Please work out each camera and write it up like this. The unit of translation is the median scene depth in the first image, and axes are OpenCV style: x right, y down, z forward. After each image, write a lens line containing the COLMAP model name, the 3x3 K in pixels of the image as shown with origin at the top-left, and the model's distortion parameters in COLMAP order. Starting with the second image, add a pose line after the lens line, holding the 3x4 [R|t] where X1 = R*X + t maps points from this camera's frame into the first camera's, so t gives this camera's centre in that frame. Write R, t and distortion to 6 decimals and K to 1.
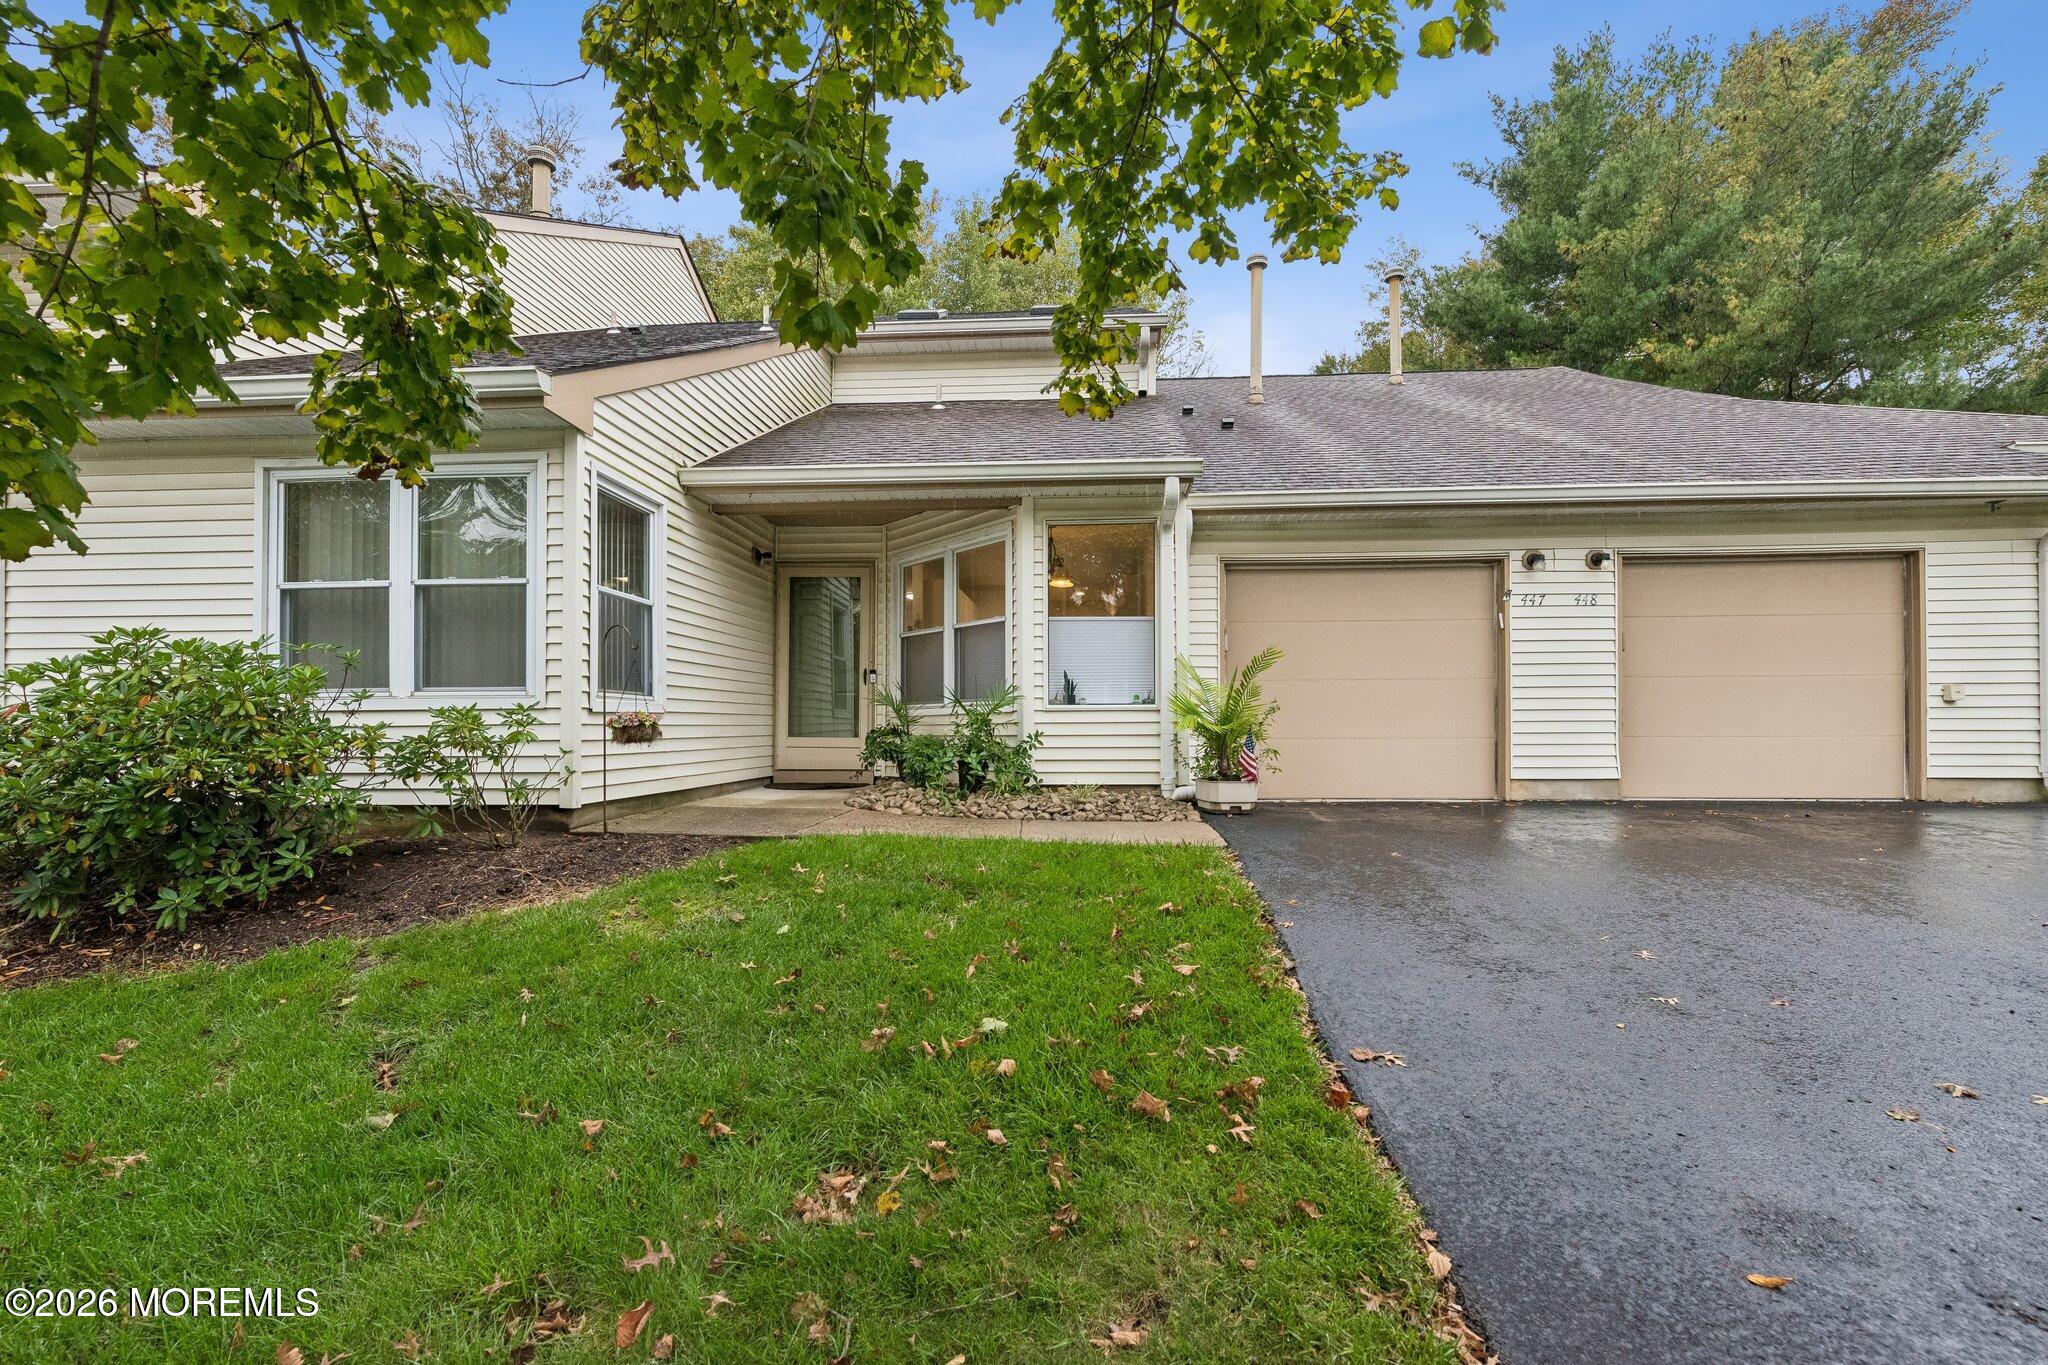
lens RADIAL K [[904.4, 0, 1028.5], [0, 904.4, 722.9], [0, 0, 1]] dist [0.000119, 0.000023]
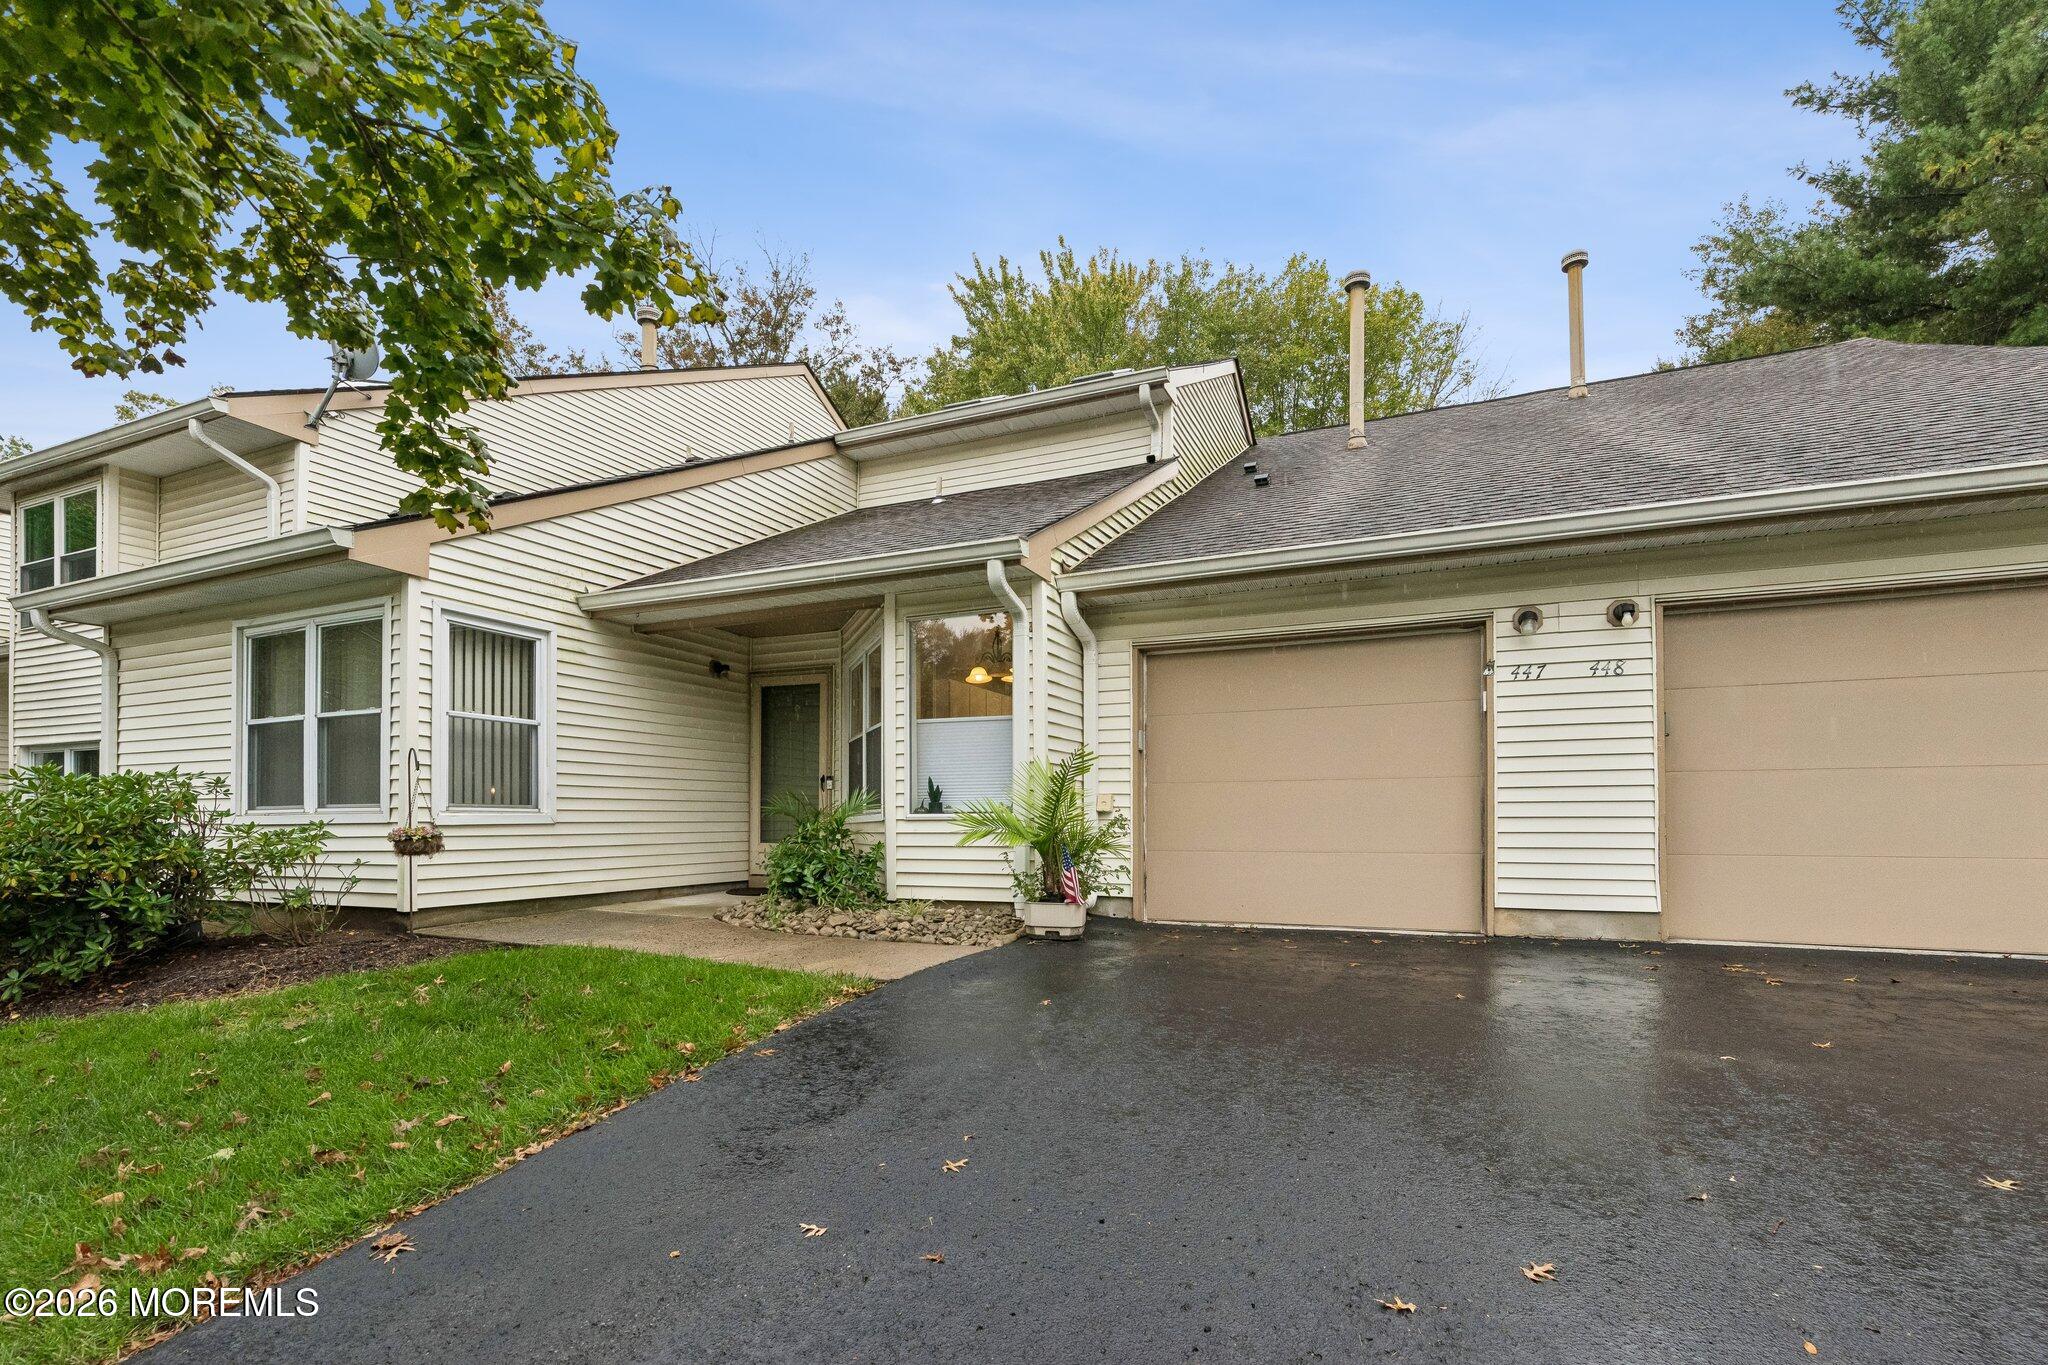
lens RADIAL K [[929.7, 0, 1024.4], [0, 929.7, 814.7], [0, 0, 1]] dist [-0.001435, 0.000035]
pose [[0.939908, -0.001658, -0.341422, 0.427752], [0.001828, 0.999998, 0.000176, -0.017595], [0.341422, -0.000790, 0.939910, 0.124747]]
